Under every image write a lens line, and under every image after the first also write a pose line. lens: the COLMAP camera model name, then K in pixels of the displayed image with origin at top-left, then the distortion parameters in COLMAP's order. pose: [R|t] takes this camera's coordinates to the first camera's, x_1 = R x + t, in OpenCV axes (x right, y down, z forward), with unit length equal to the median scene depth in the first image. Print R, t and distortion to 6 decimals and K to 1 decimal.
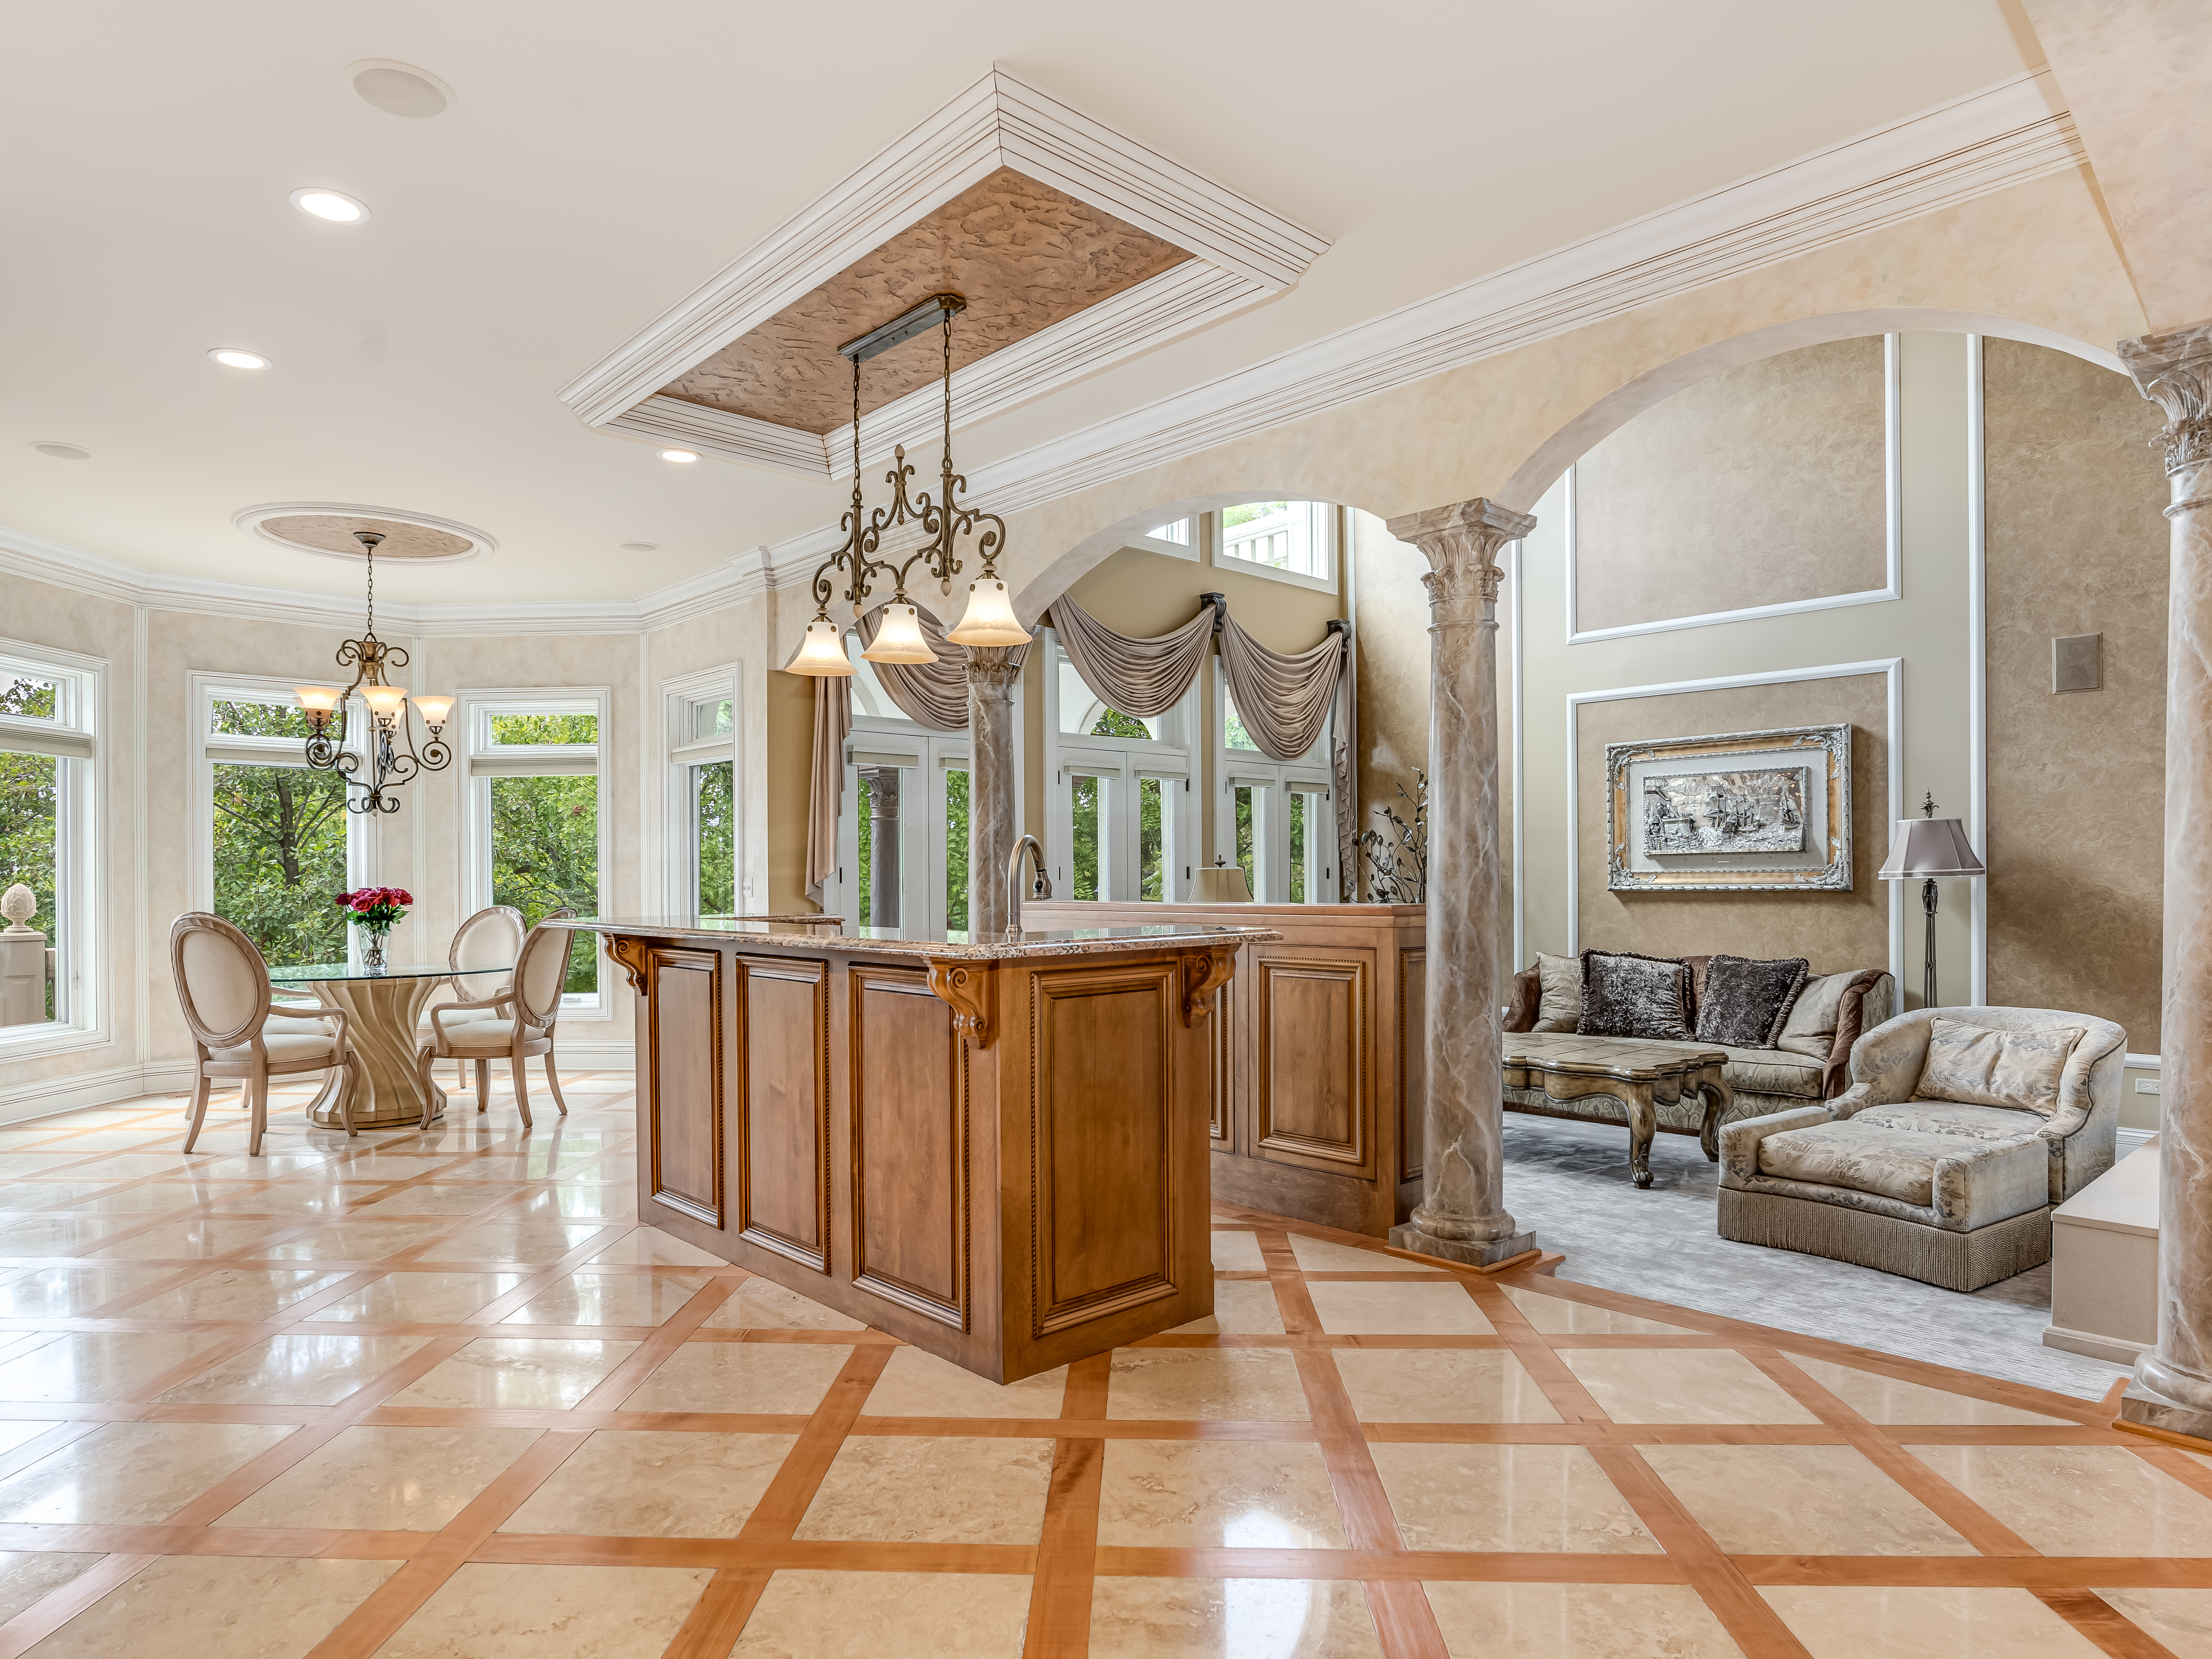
lens RADIAL K [[1359.0, 0, 1099.7], [0, 1359.0, 882.3], [0, 0, 1]] dist [-0.006224, -0.000935]
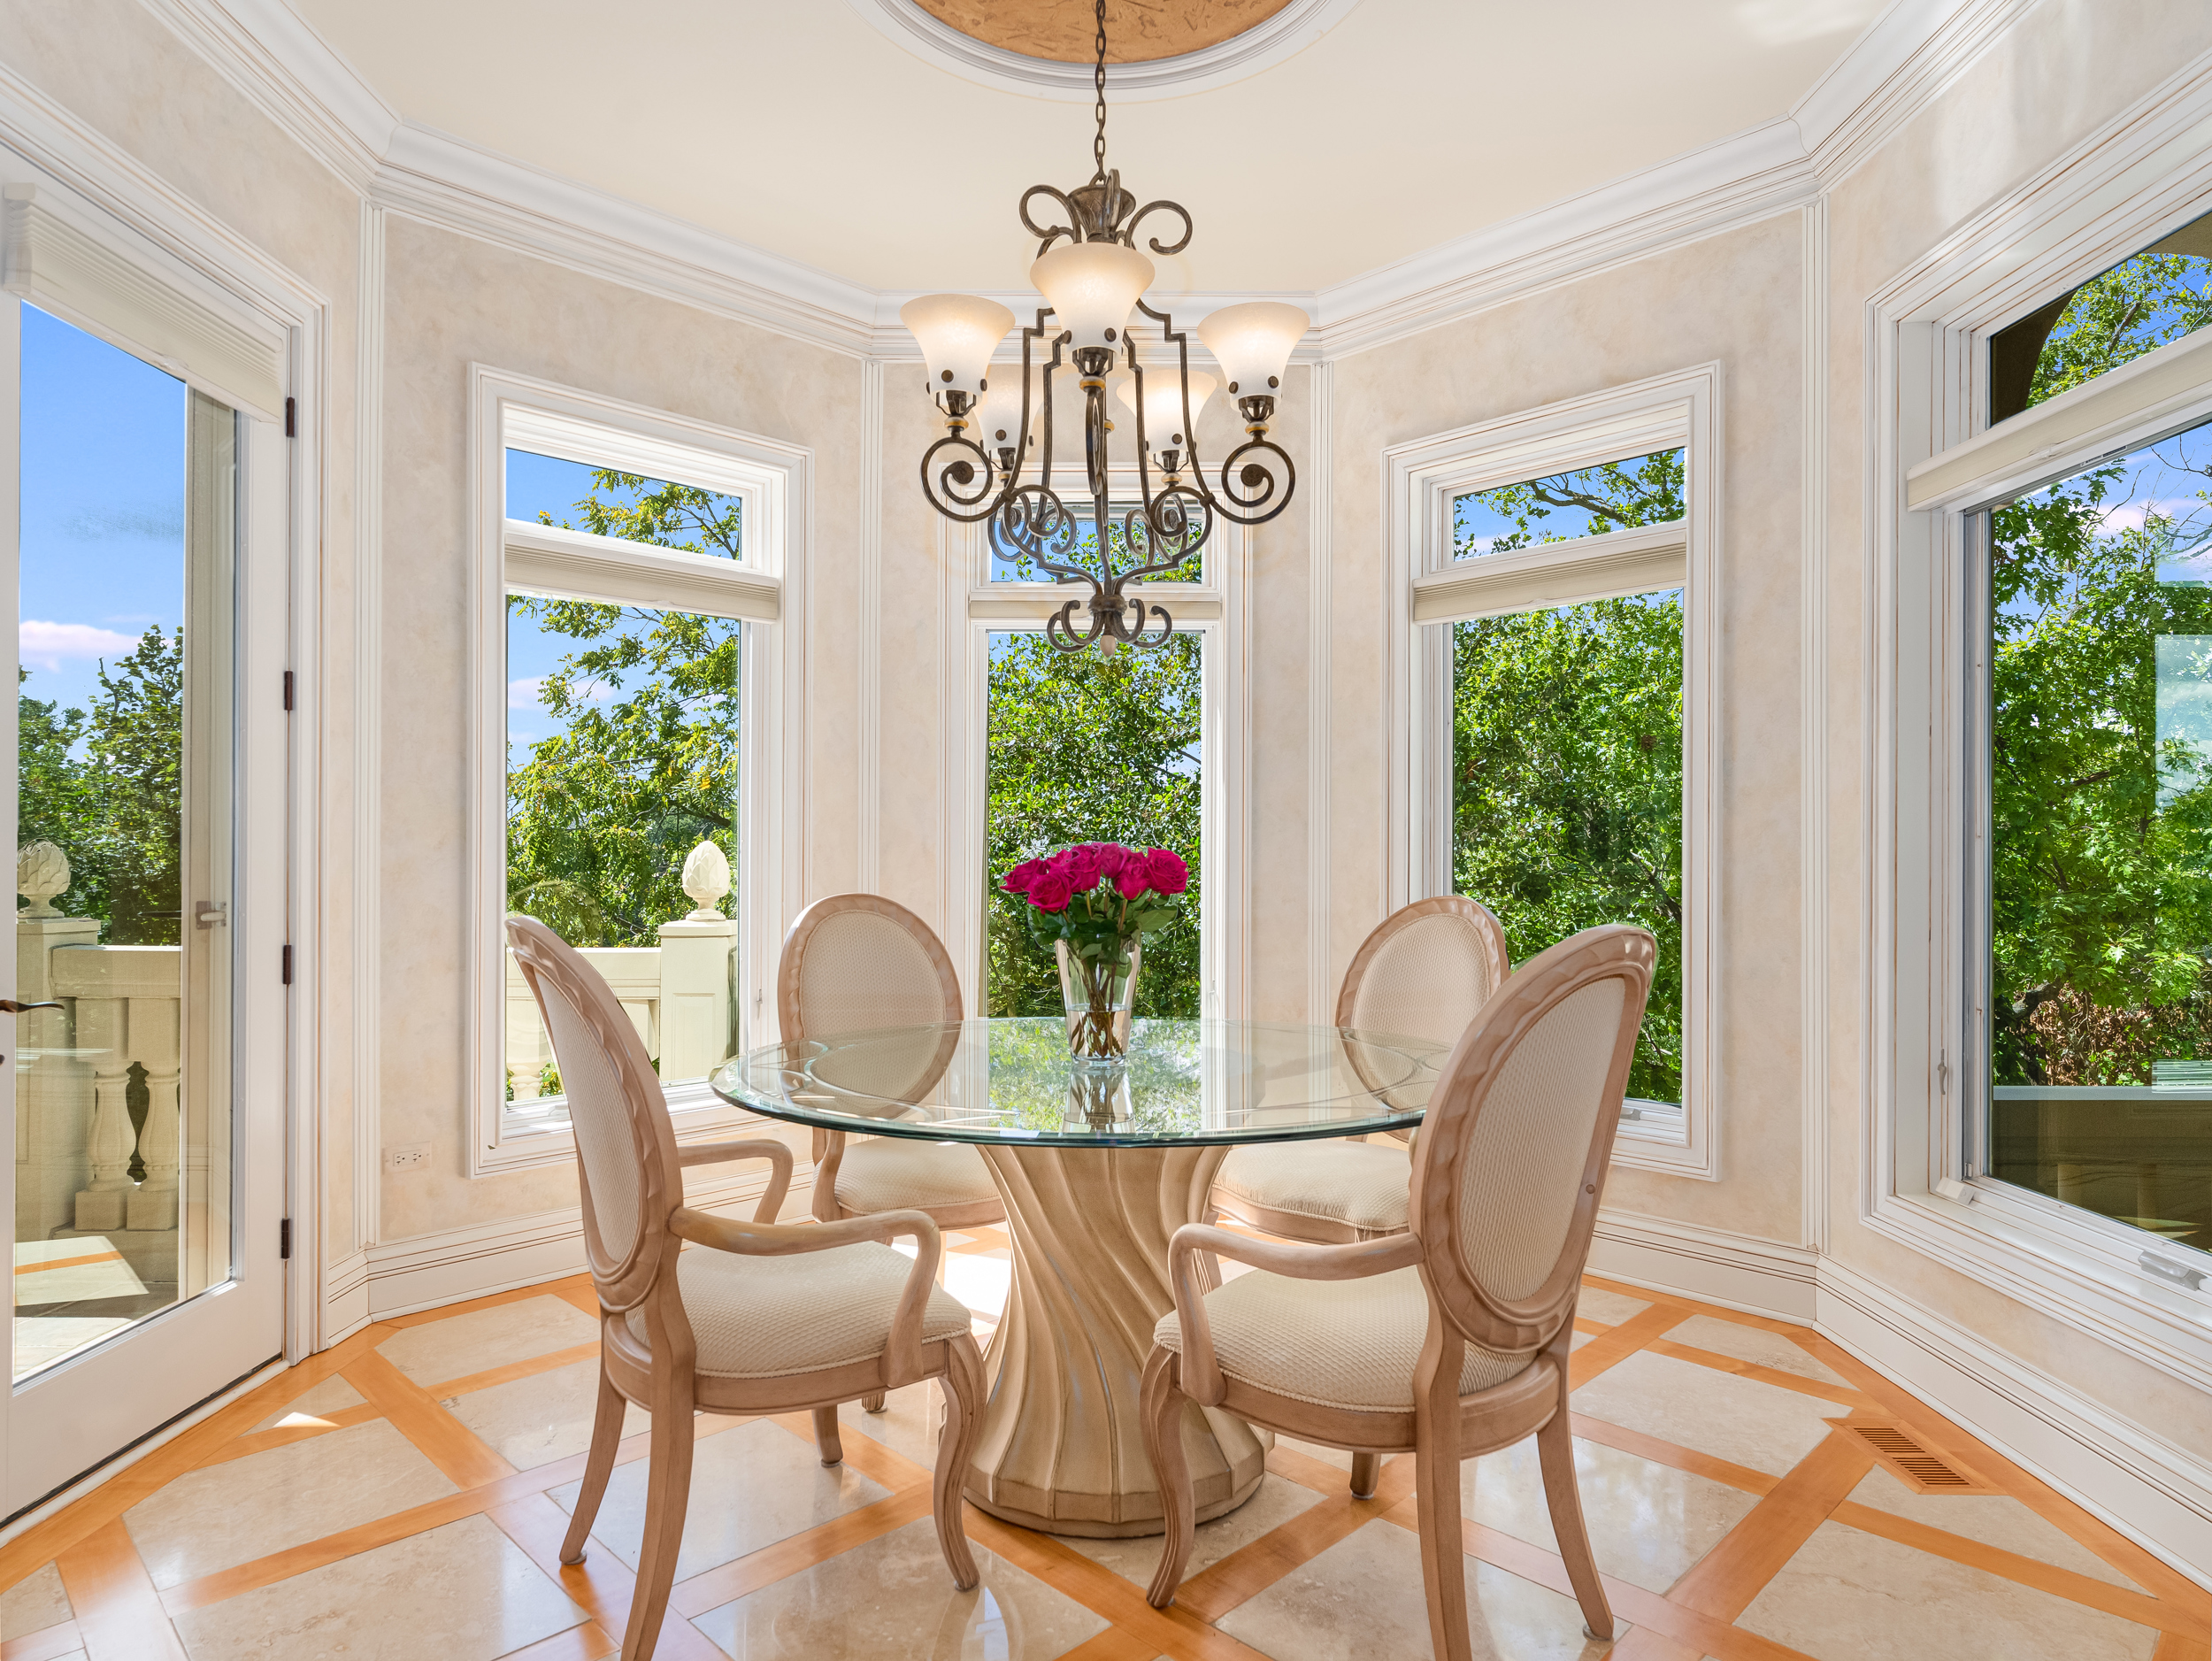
lens RADIAL K [[1289.1, 0, 1097.8], [0, 1289.1, 856.6], [0, 0, 1]] dist [-0.001269, -0.000181]
pose [[0.735470, 0.007815, -0.677512, -0.274415], [-0.008353, 0.999962, 0.002468, 0.005761], [0.677505, 0.003844, 0.735508, 0.688232]]
